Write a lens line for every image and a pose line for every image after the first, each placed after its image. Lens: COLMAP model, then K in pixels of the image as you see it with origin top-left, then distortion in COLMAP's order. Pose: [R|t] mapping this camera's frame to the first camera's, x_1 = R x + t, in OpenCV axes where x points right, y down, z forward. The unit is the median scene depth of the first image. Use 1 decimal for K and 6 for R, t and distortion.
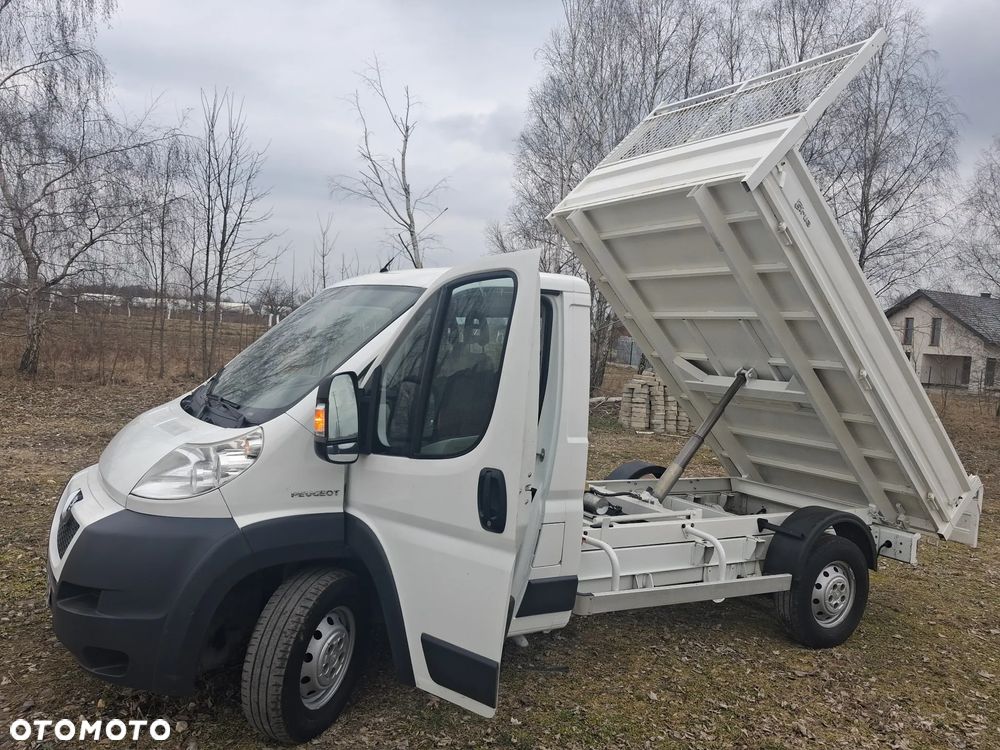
lens RADIAL K [[777.5, 0, 503.3], [0, 777.5, 372.6], [0, 0, 1]] dist [0.051382, -0.073706]
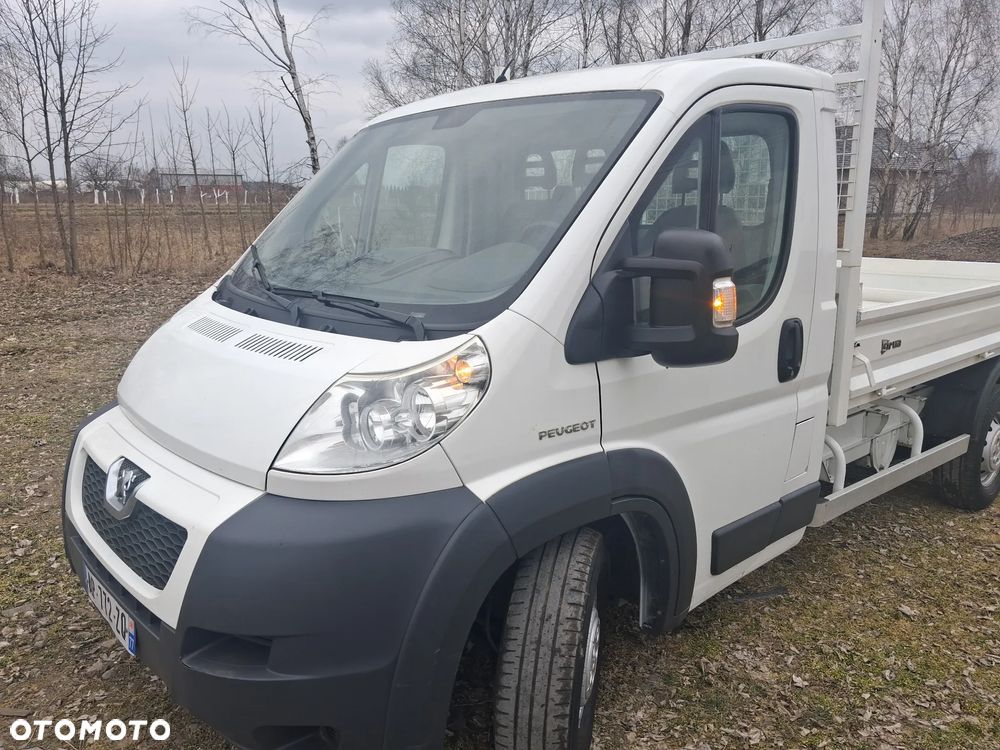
lens RADIAL K [[787.4, 0, 509.0], [0, 787.4, 373.9], [0, 0, 1]] dist [0.001990, -0.001878]
pose [[0.980720, -0.109059, 0.162157, -0.204033], [0.078073, 0.979351, 0.186484, -0.006106], [-0.179146, -0.170228, 0.968984, 0.211656]]
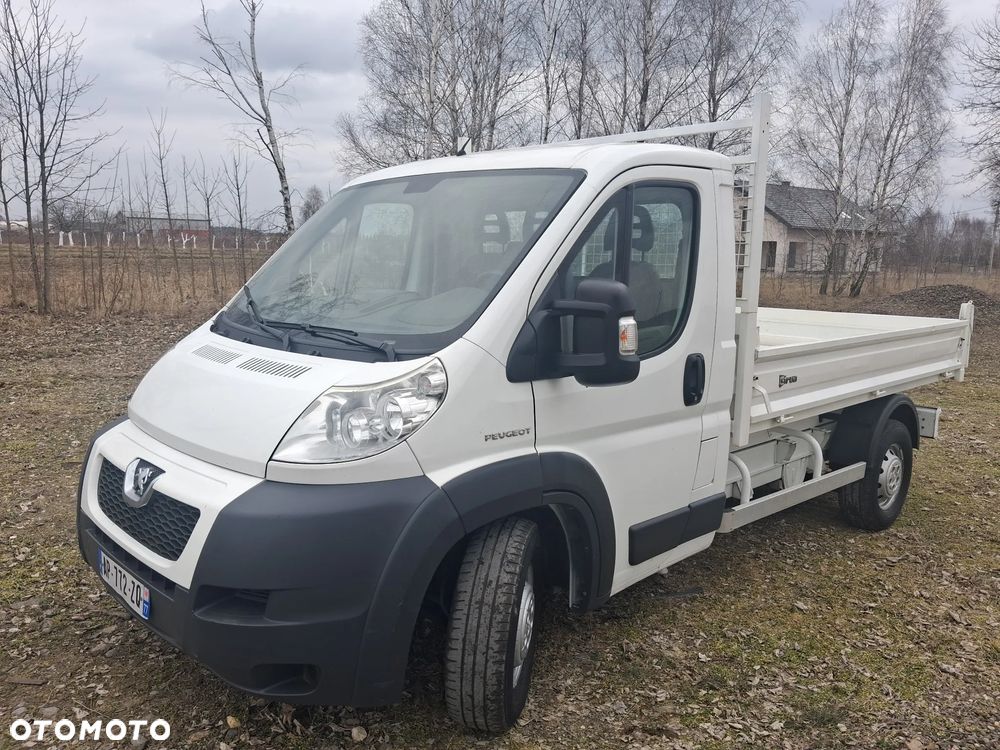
lens RADIAL K [[781.5, 0, 504.4], [0, 781.5, 380.7], [0, 0, 1]] dist [0.006347, -0.005666]
pose [[0.974720, -0.085556, 0.206402, -0.213563], [0.057748, 0.988861, 0.137182, -0.004446], [-0.215840, -0.121795, 0.968803, 0.124982]]
